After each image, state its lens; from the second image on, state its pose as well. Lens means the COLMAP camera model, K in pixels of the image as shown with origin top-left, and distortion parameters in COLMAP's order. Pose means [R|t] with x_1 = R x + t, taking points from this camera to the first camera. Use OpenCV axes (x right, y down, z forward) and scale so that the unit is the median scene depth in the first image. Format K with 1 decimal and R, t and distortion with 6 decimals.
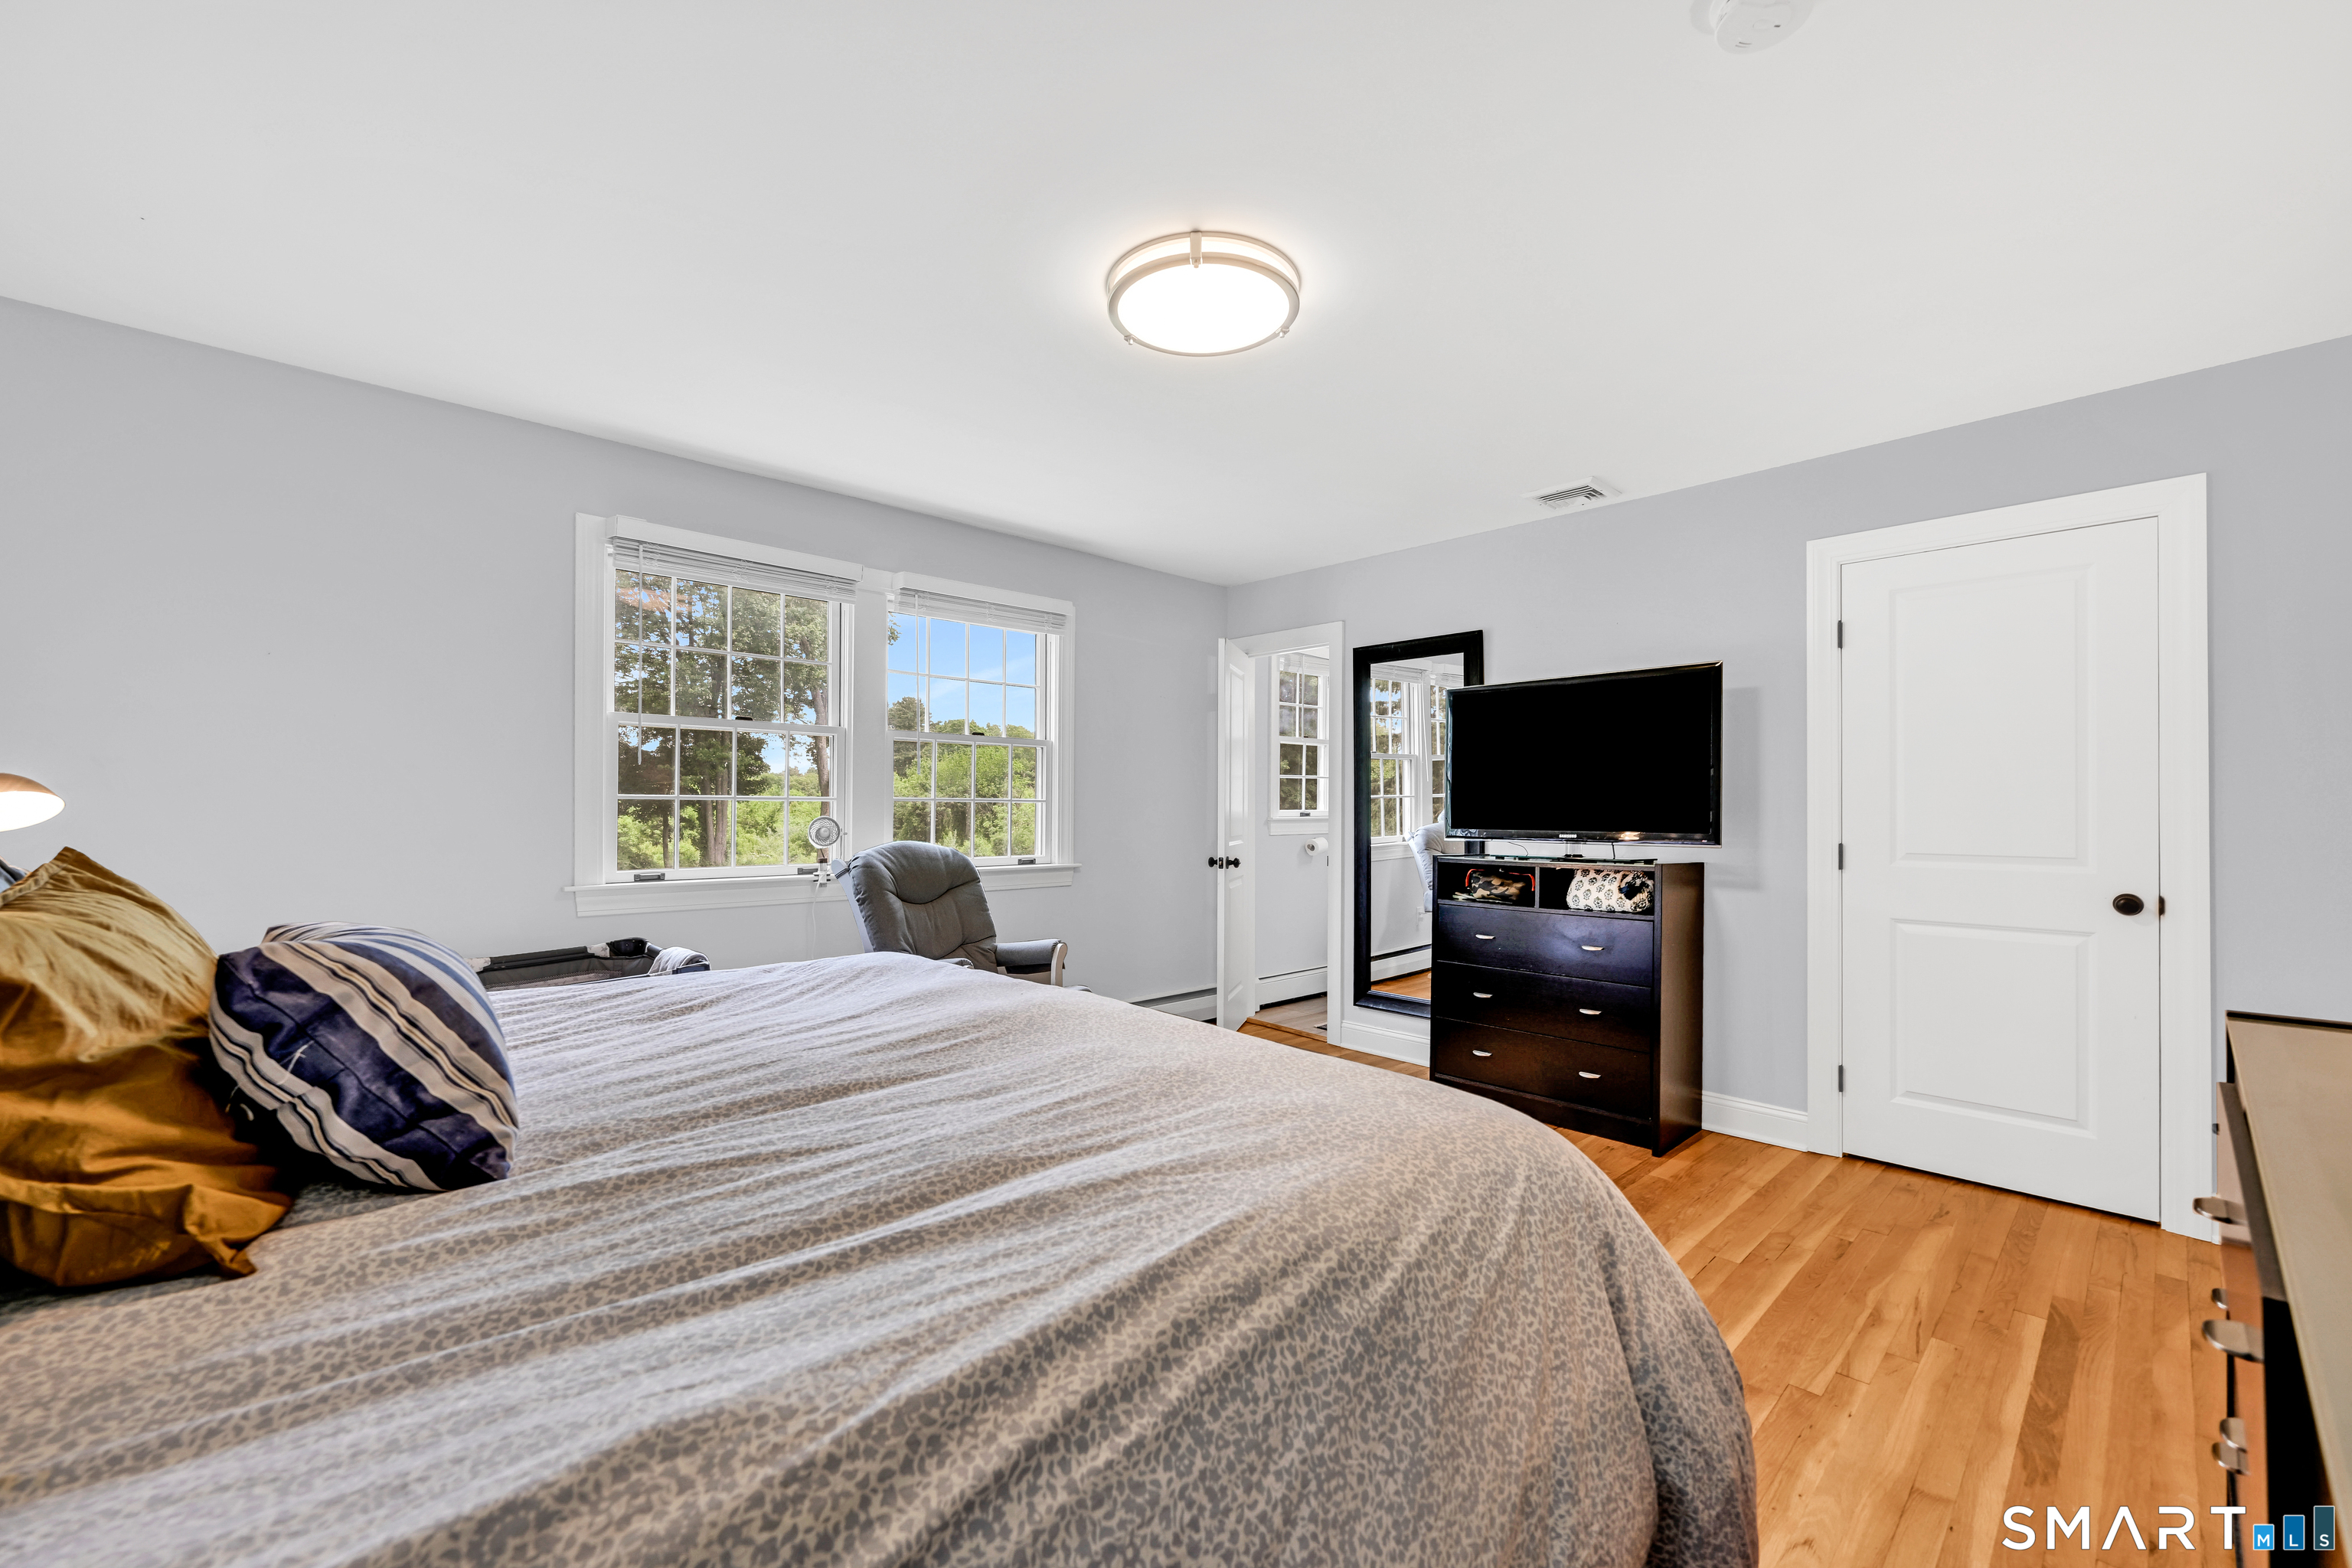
lens RADIAL K [[931.4, 0, 1144.4], [0, 931.4, 790.9], [0, 0, 1]] dist [0.018811, 0.000018]
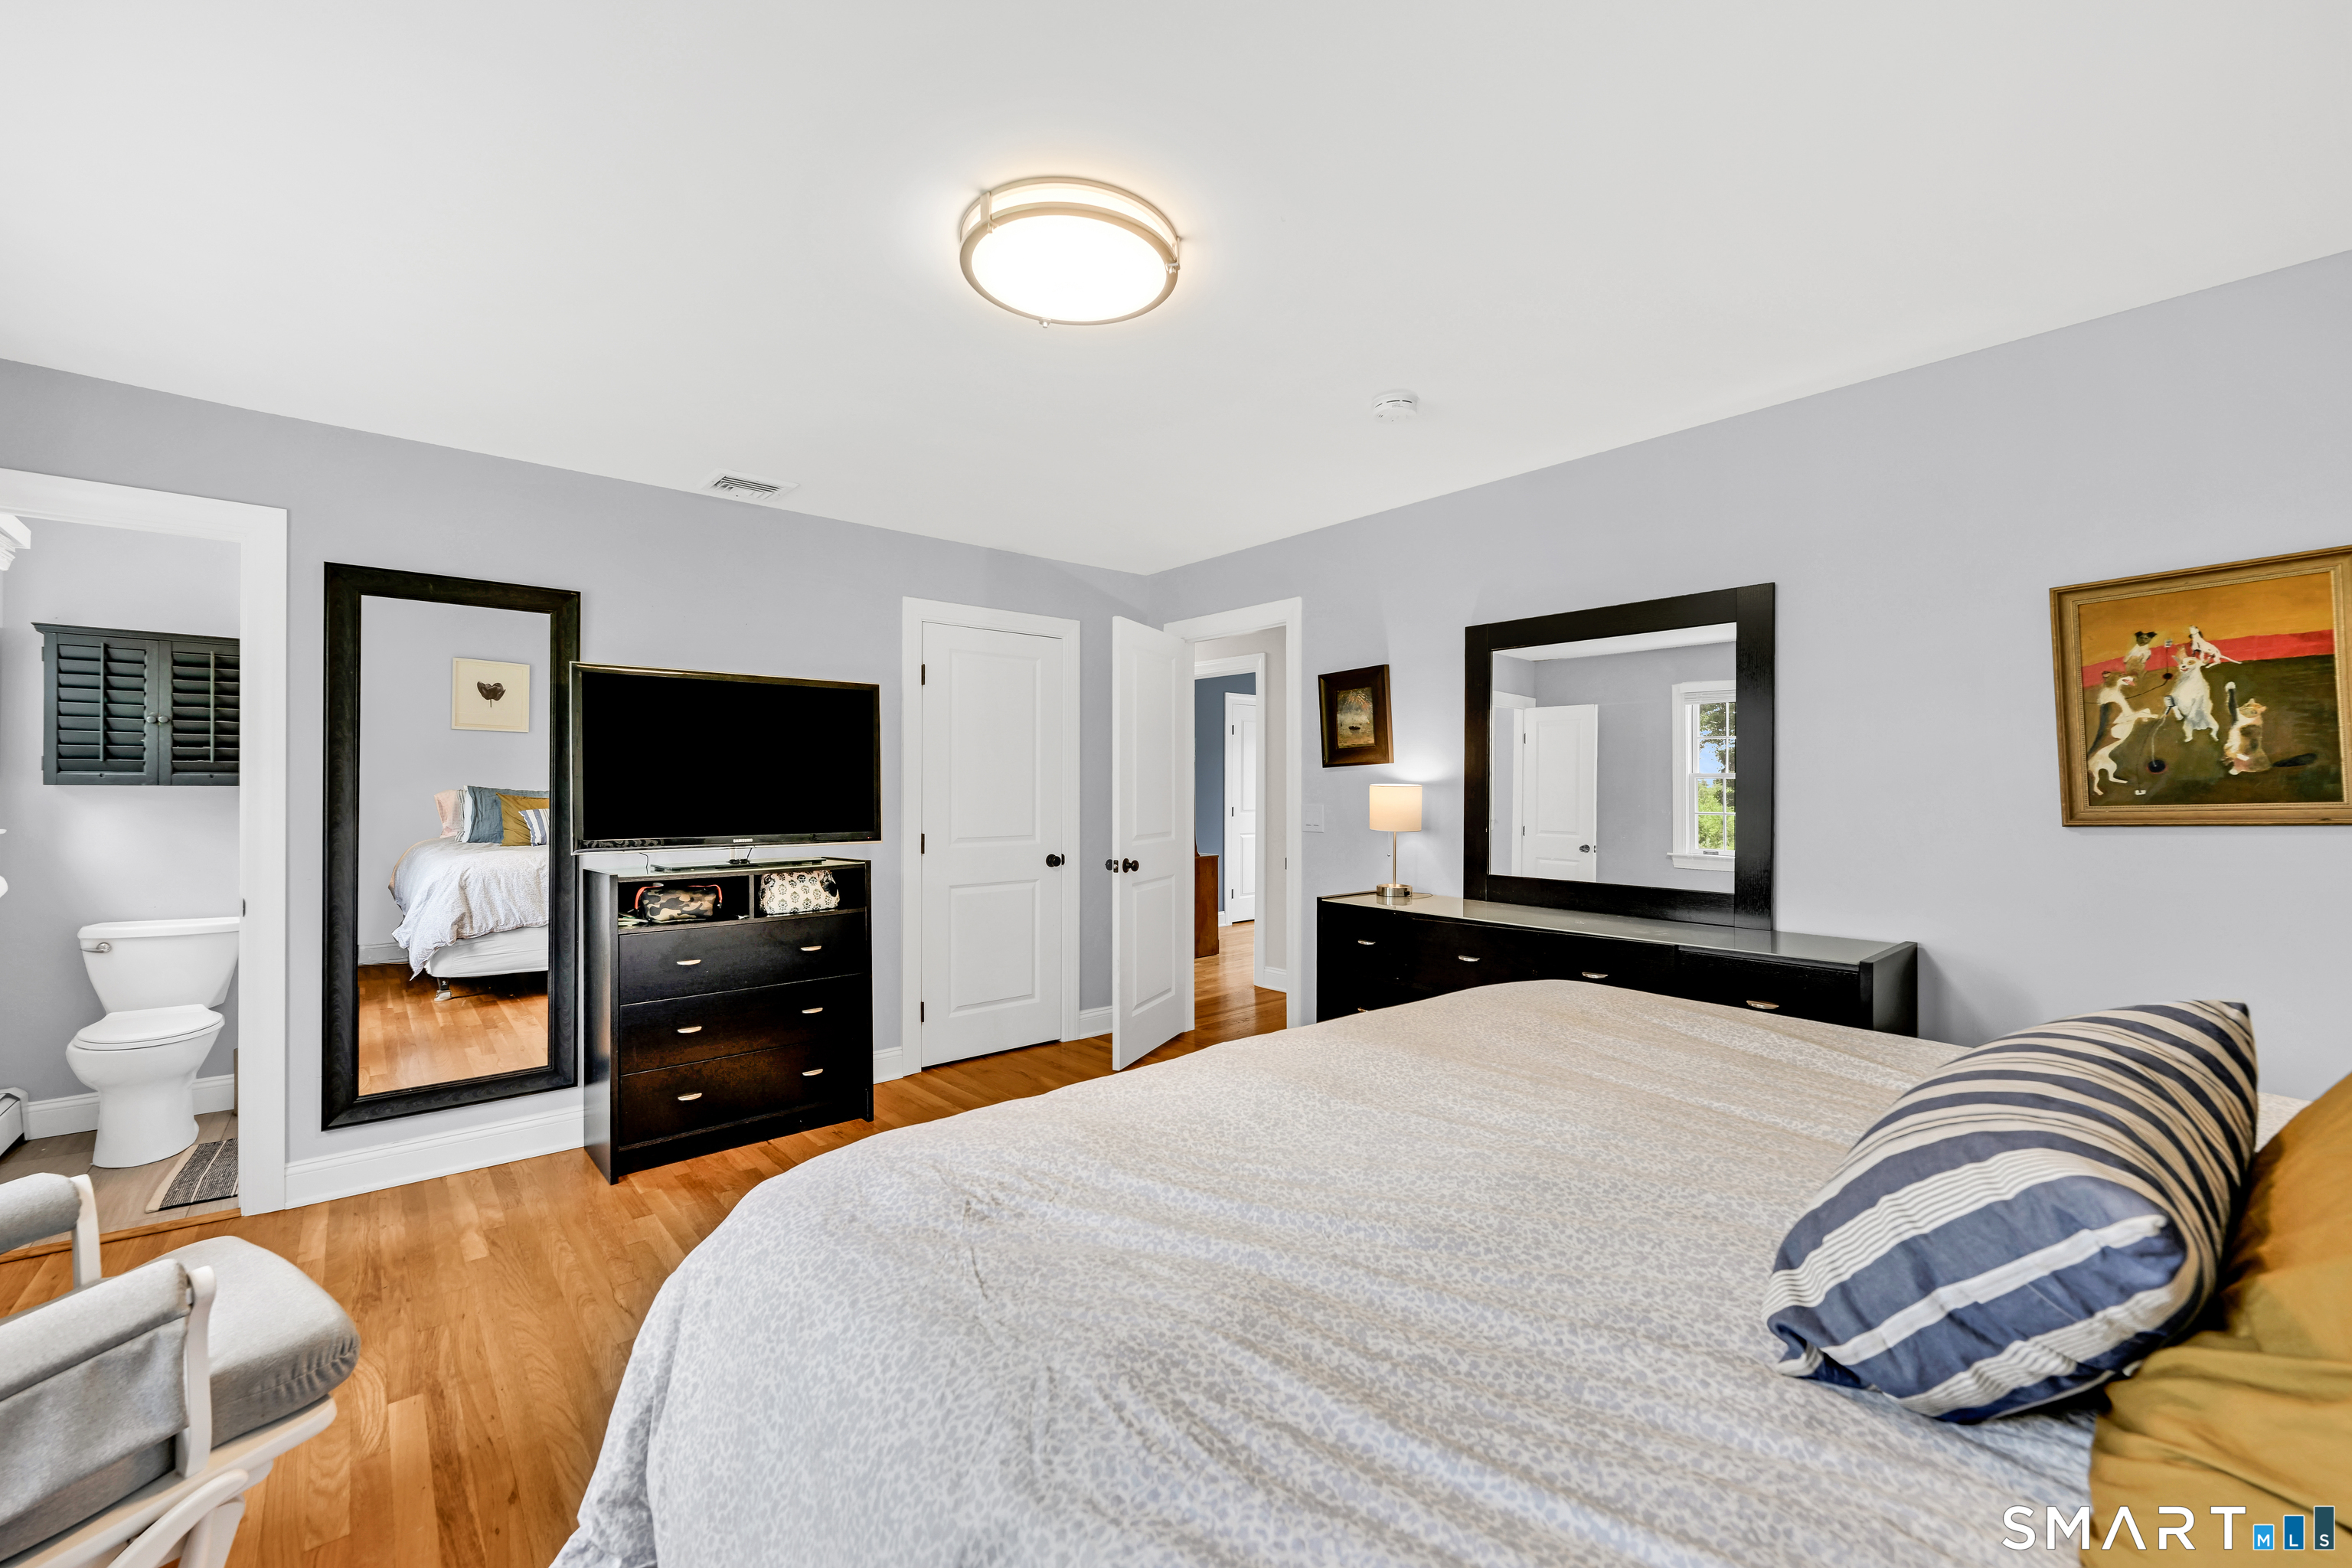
lens RADIAL K [[931.4, 0, 1144.4], [0, 931.4, 790.9], [0, 0, 1]] dist [0.018811, 0.000018]
pose [[0.047142, 0.010234, 0.998836, -0.493927], [-0.001398, 0.999947, -0.010179, 0.006679], [-0.998887, -0.000916, 0.047154, 0.560222]]
